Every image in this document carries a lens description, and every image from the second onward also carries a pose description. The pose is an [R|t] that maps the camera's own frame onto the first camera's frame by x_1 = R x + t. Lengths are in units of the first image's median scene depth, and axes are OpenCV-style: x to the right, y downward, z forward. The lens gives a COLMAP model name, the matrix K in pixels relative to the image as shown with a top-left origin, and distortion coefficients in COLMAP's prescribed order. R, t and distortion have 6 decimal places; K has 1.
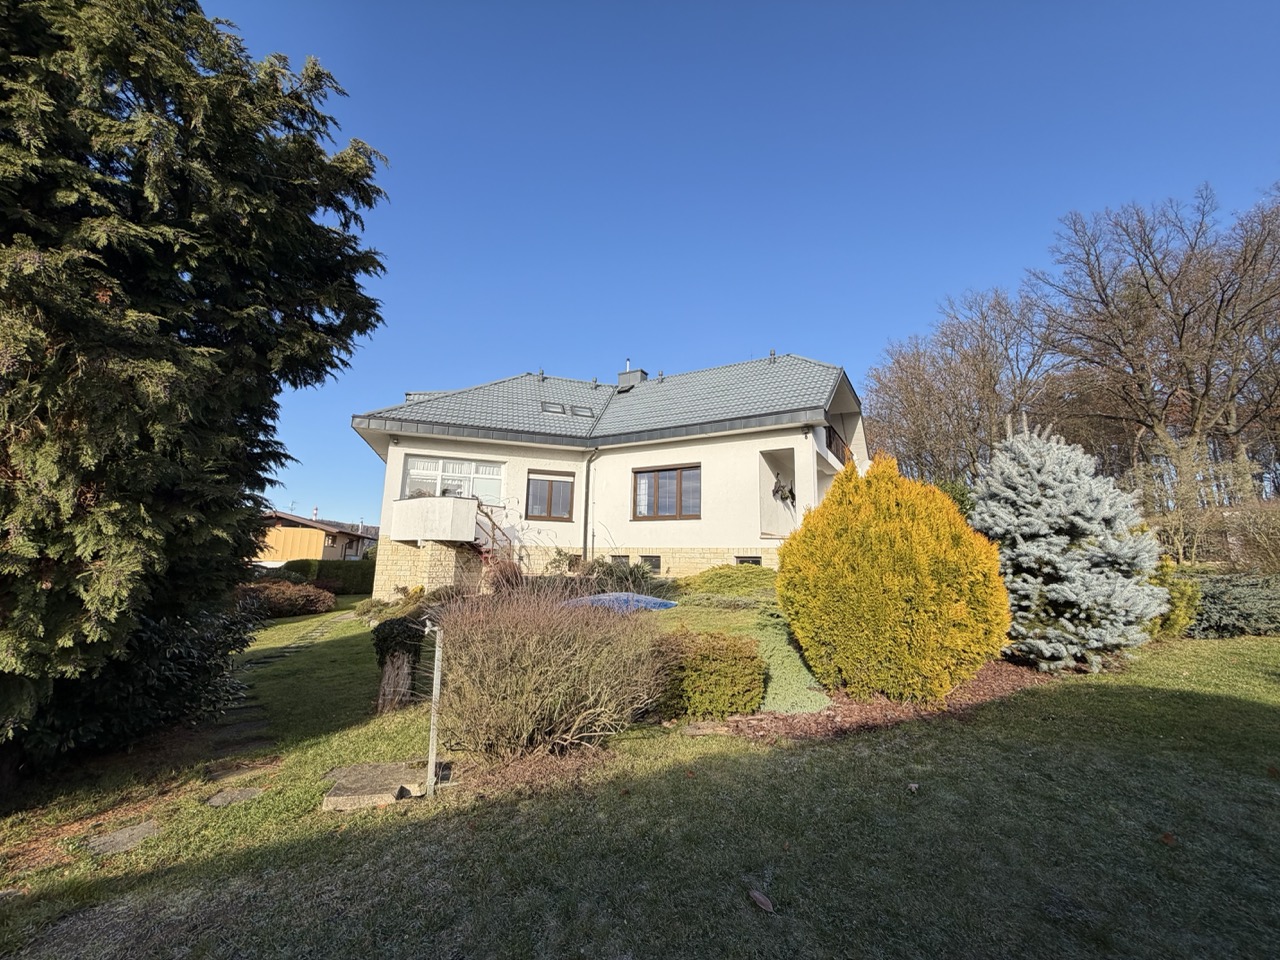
lens RADIAL K [[509.4, 0, 636.4], [0, 509.4, 487.8], [0, 0, 1]] dist [0.000866, -0.000688]
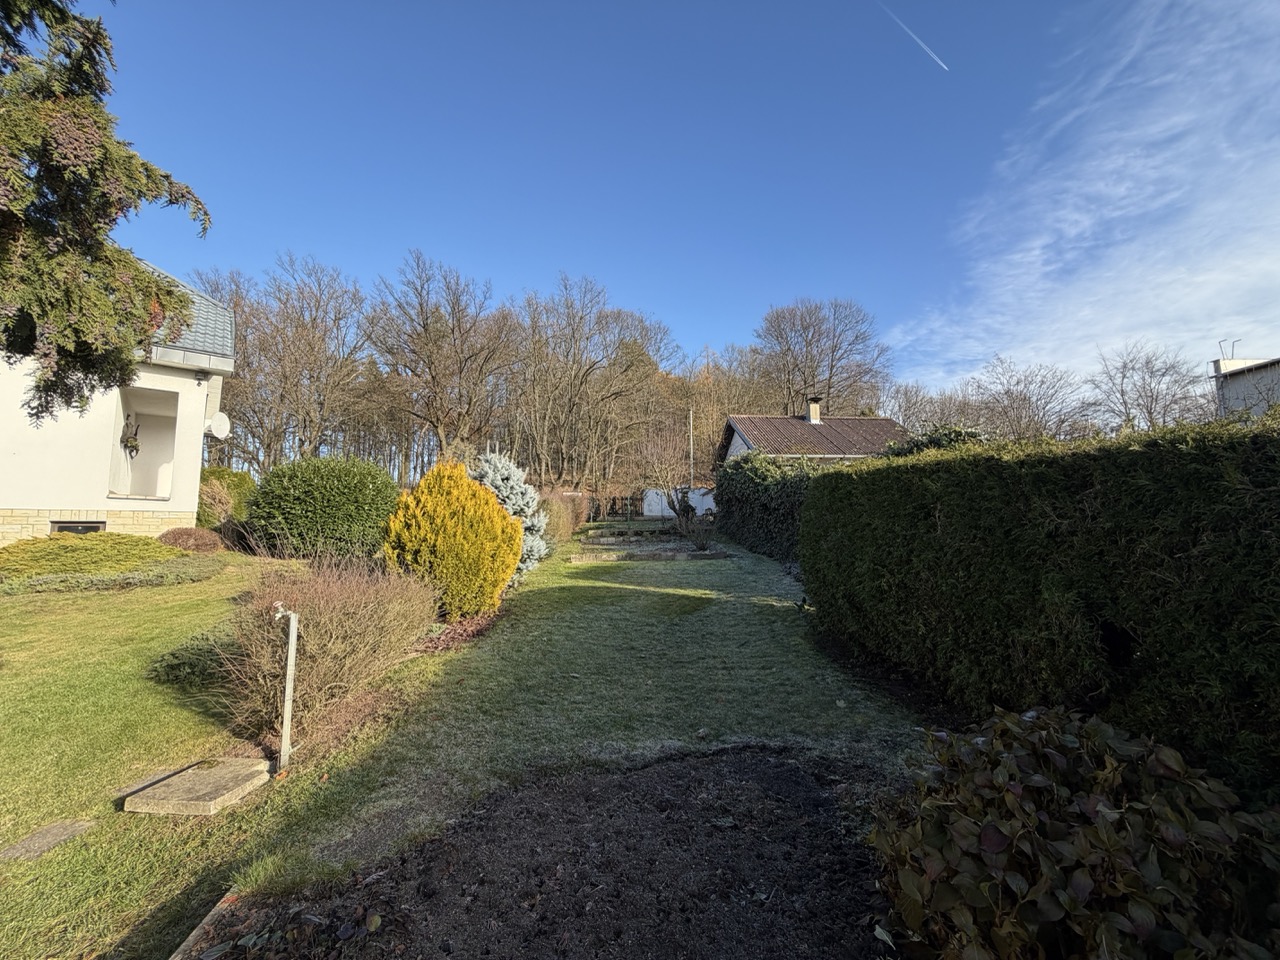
lens RADIAL K [[509.4, 0, 640.9], [0, 509.4, 480.4], [0, 0, 1]] dist [0.000866, -0.000688]
pose [[0.310709, 0.065369, 0.948255, -0.233245], [-0.130522, 0.991116, -0.025556, -0.012325], [-0.941501, -0.115828, 0.316480, 0.002166]]
